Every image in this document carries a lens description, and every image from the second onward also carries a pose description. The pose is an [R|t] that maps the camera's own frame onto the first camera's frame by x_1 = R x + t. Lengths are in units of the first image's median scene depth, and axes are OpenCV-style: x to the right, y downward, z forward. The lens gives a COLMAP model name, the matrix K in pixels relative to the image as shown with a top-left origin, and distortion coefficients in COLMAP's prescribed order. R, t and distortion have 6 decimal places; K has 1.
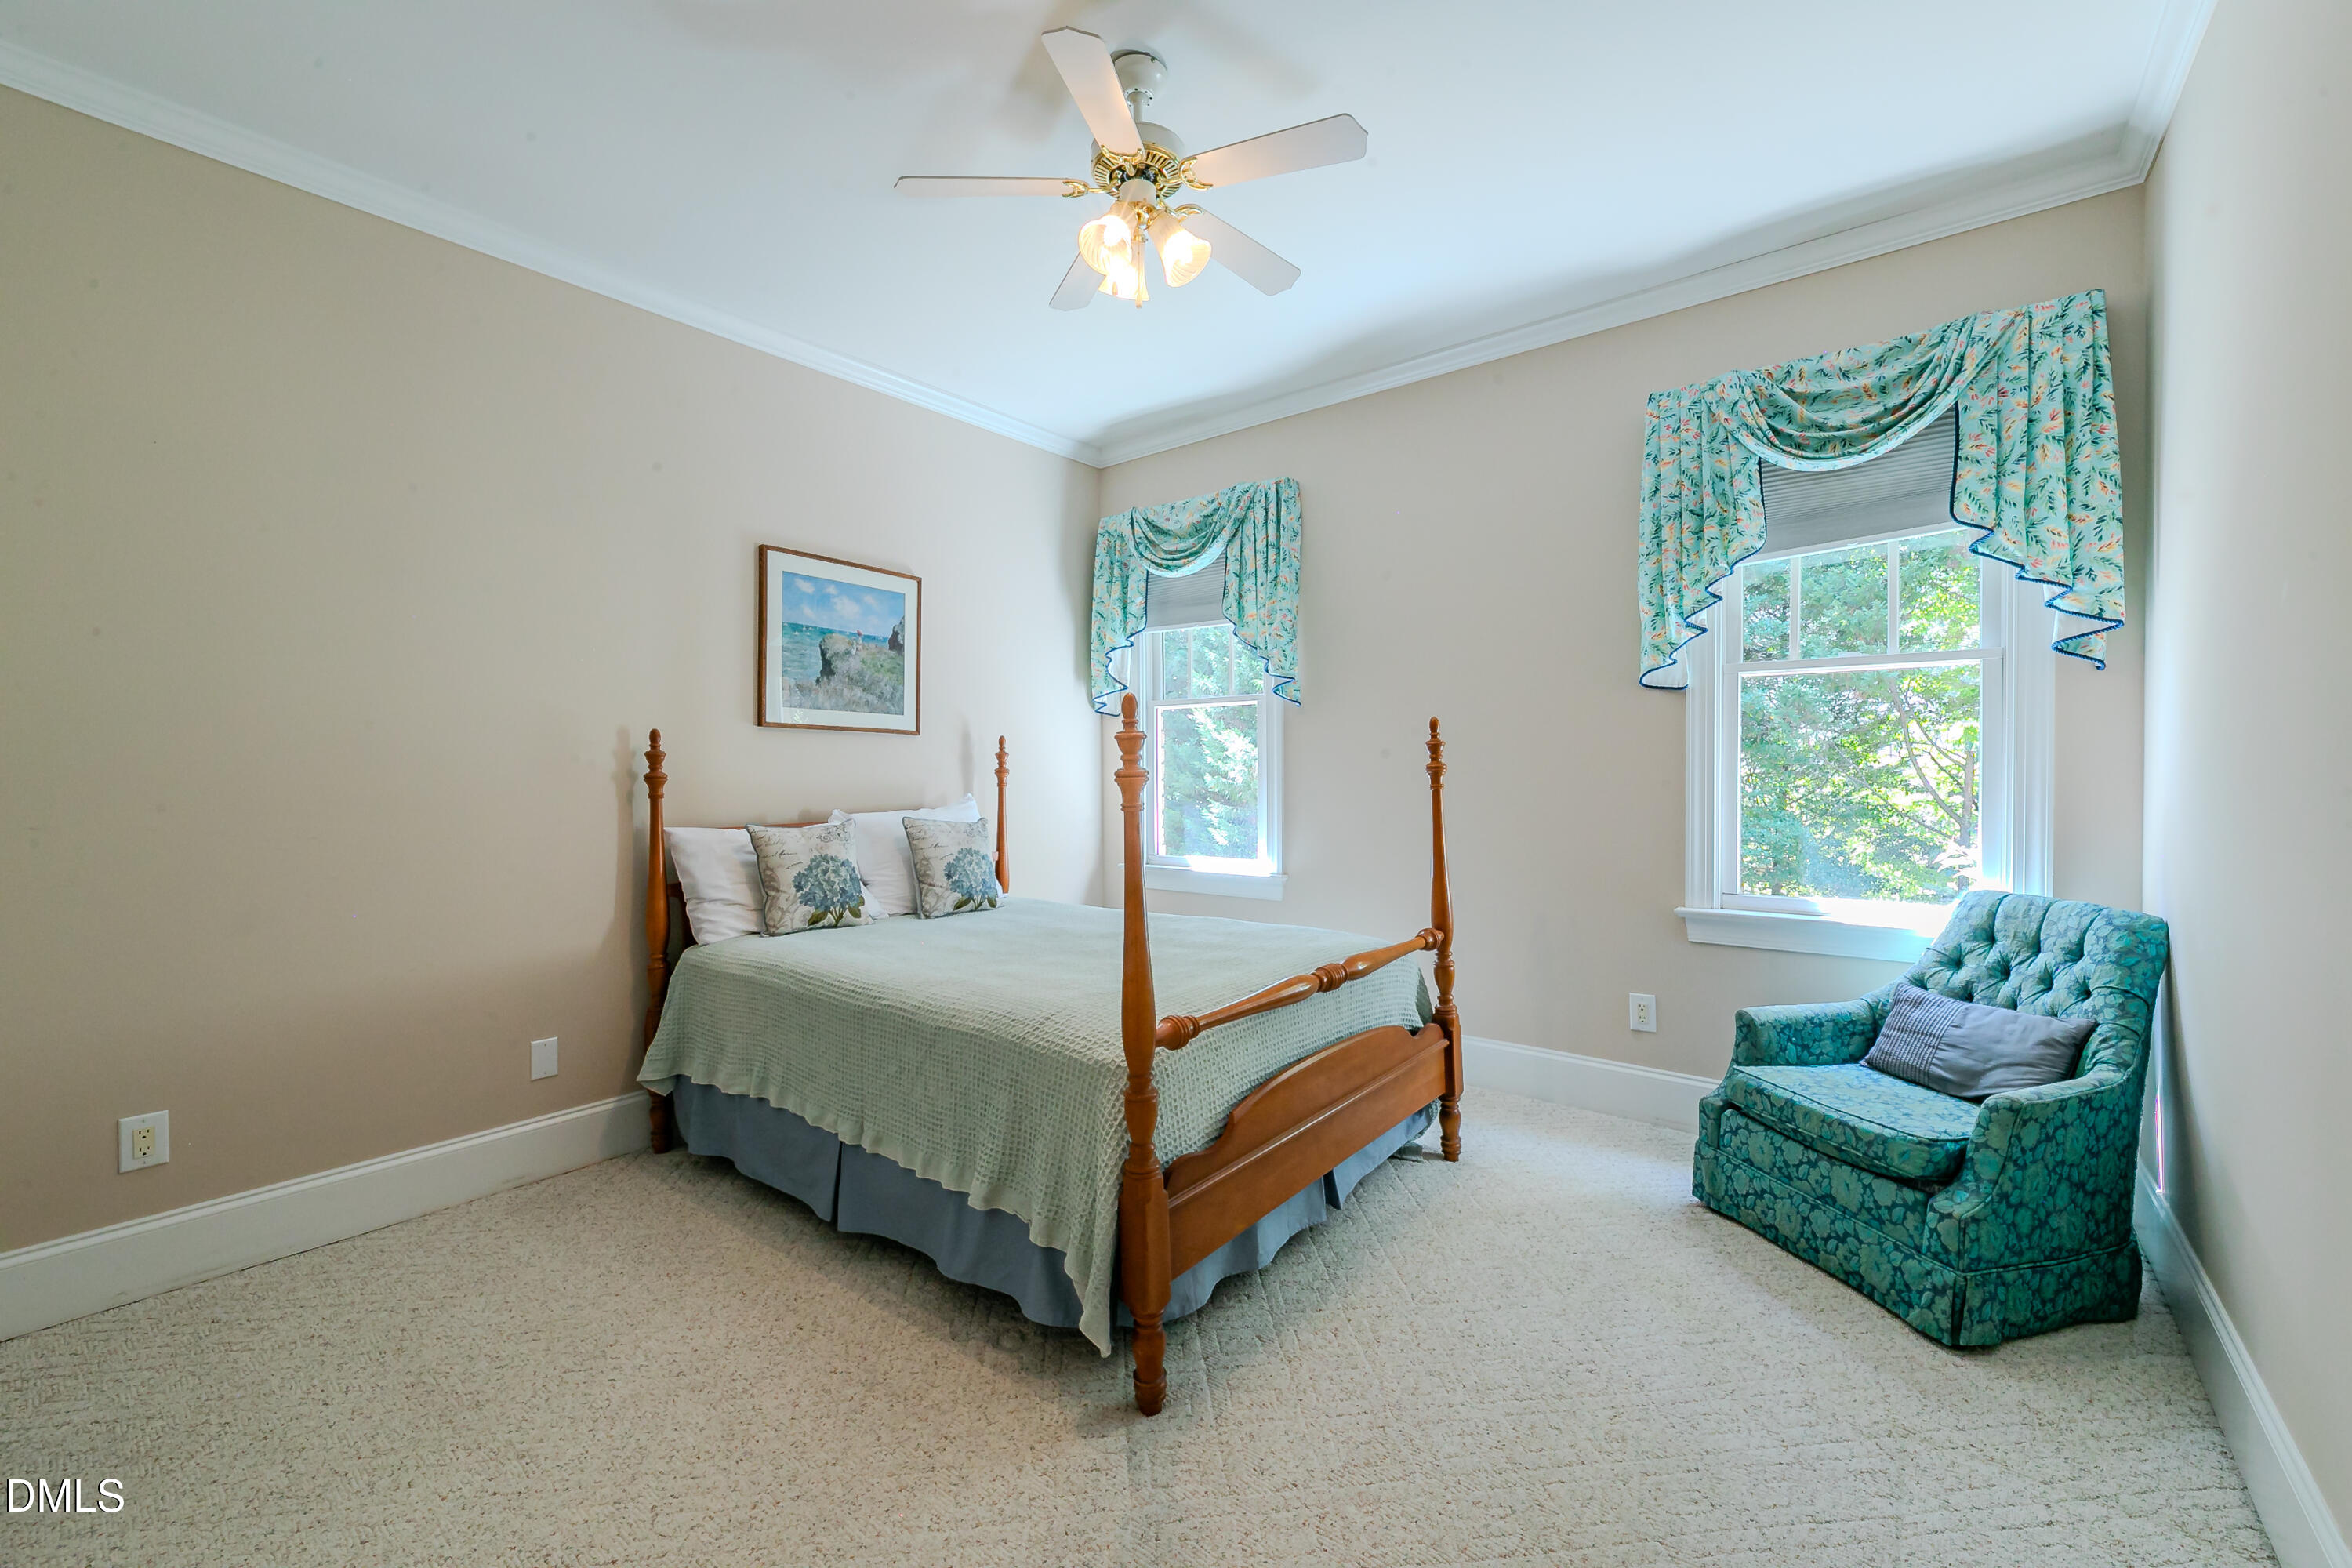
lens RADIAL K [[958.3, 0, 1175.0], [0, 958.3, 778.6], [0, 0, 1]] dist [-0.000111, -0.001016]
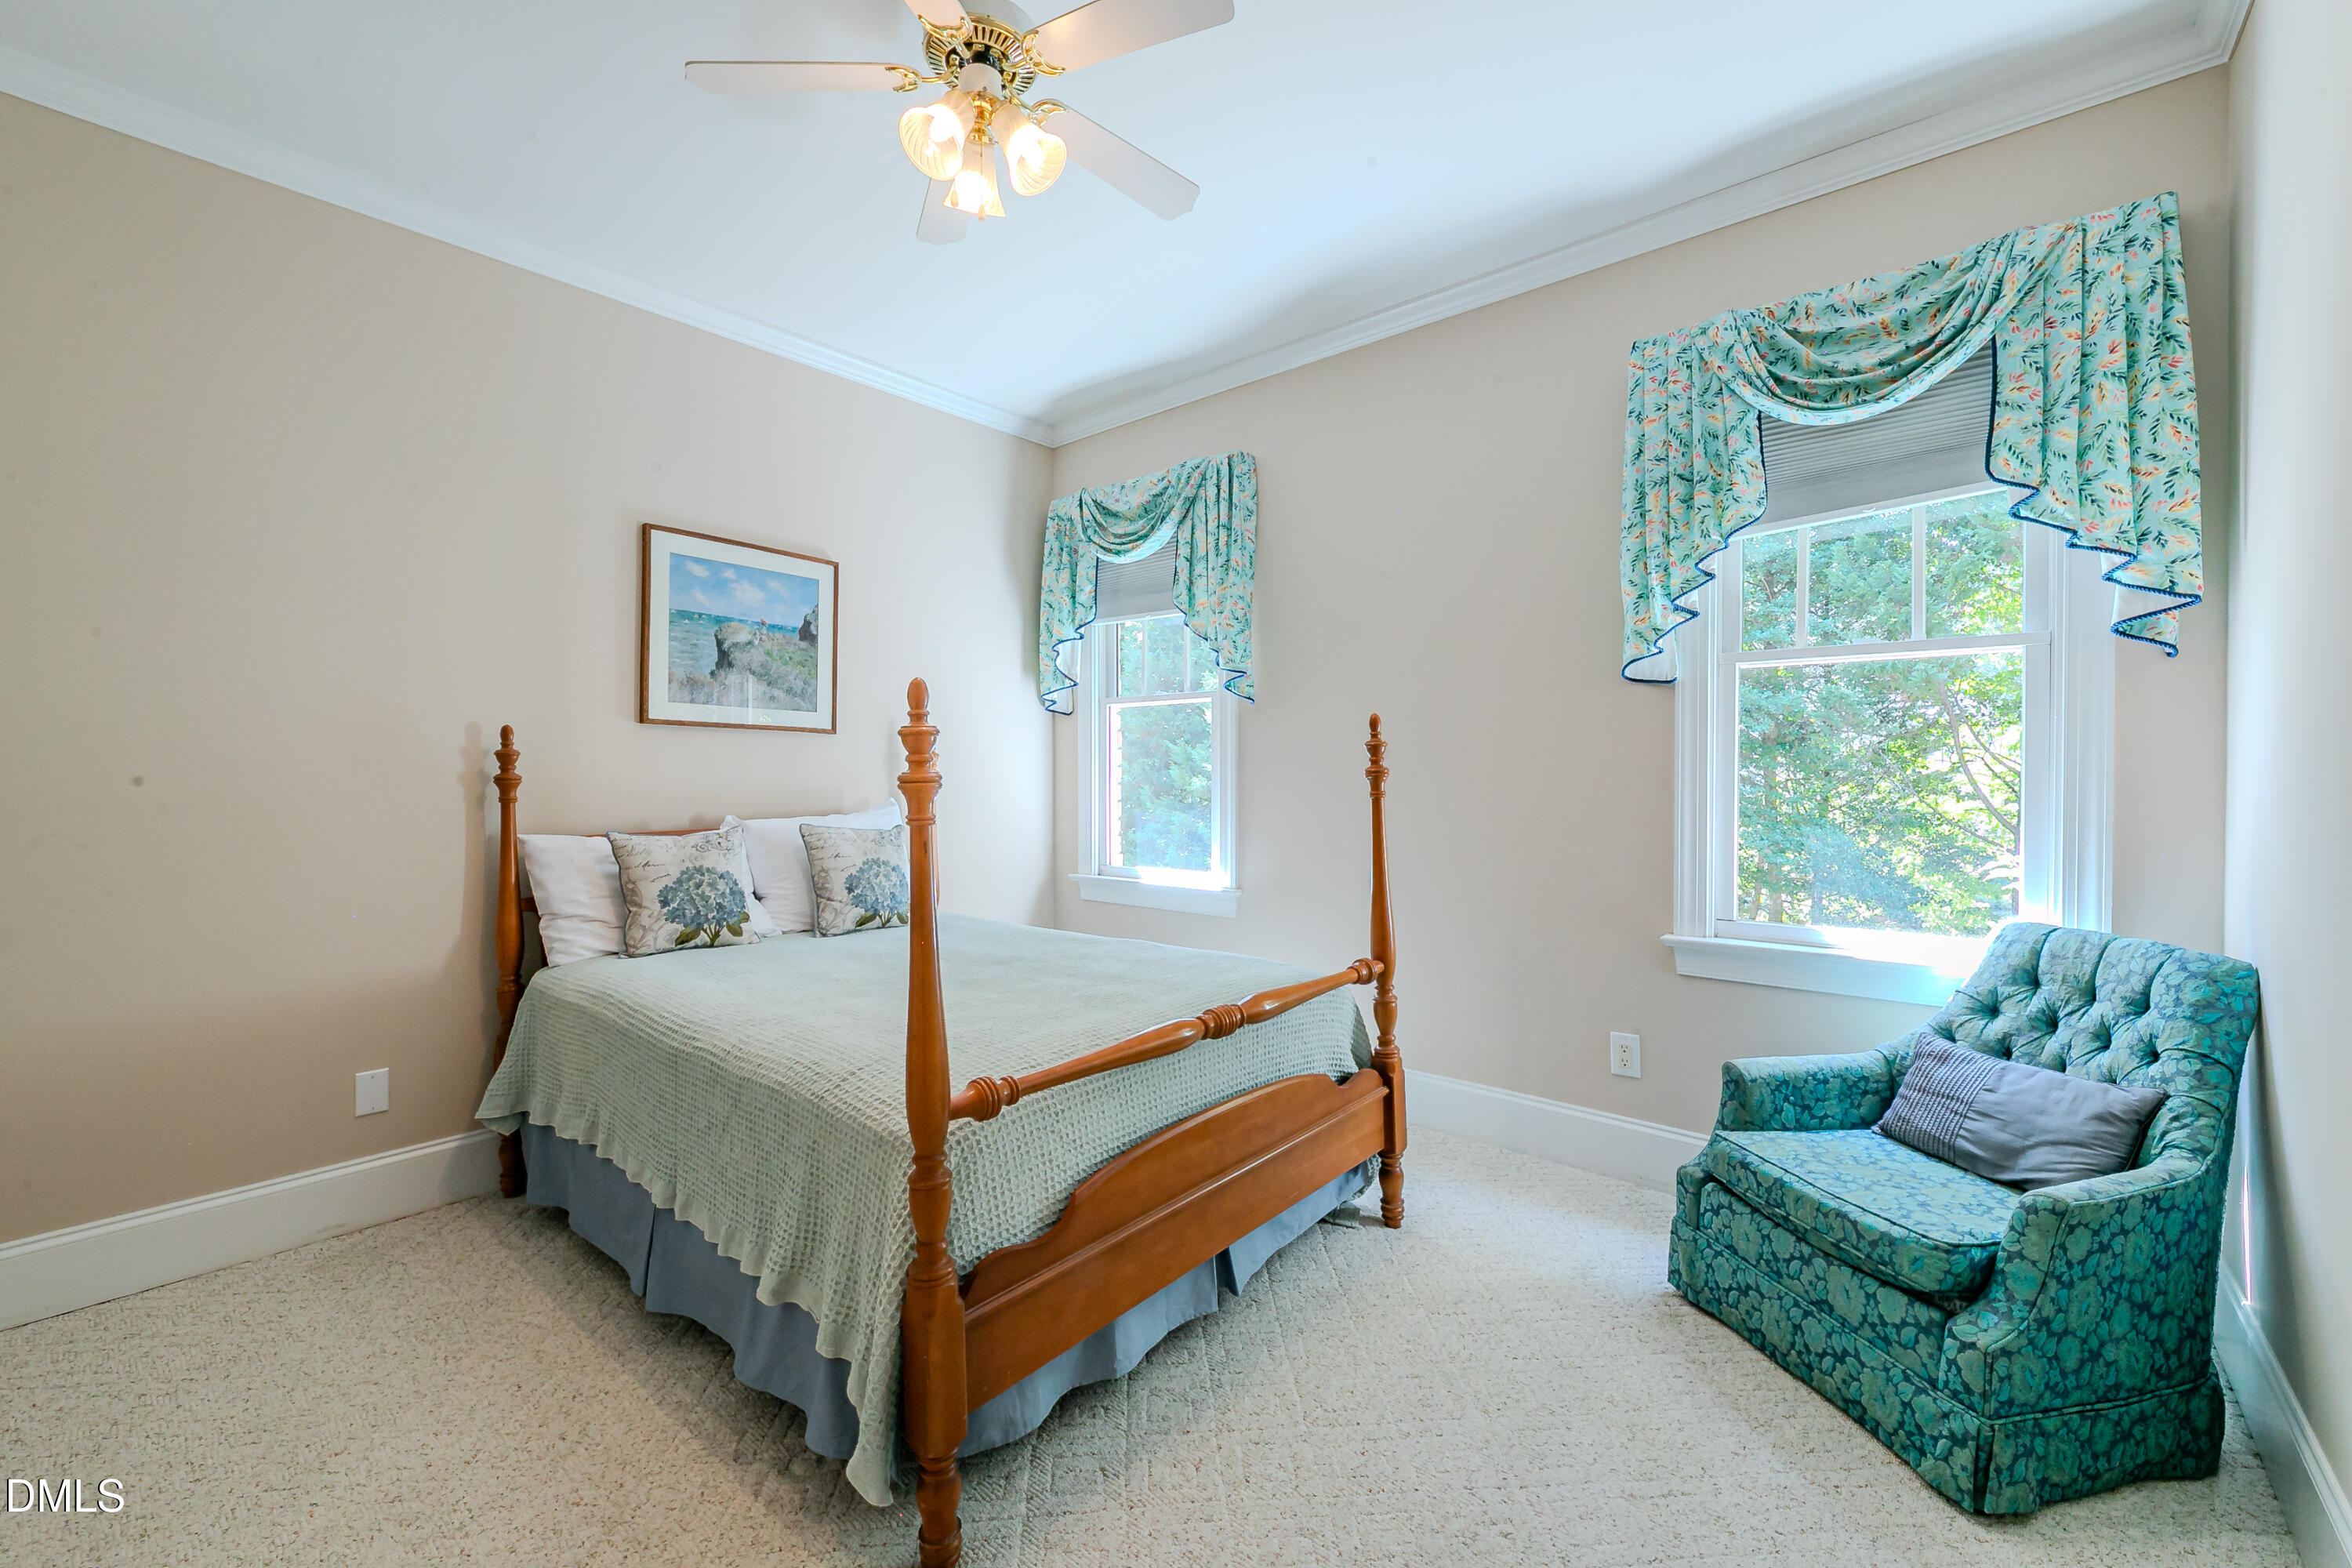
lens RADIAL K [[958.3, 0, 1176.0], [0, 958.3, 778.9], [0, 0, 1]] dist [-0.000111, -0.001016]
pose [[0.999374, 0.004620, -0.035076, 0.129969], [-0.004717, 0.999985, -0.002670, -0.002433], [0.035063, 0.002833, 0.999381, 0.136965]]
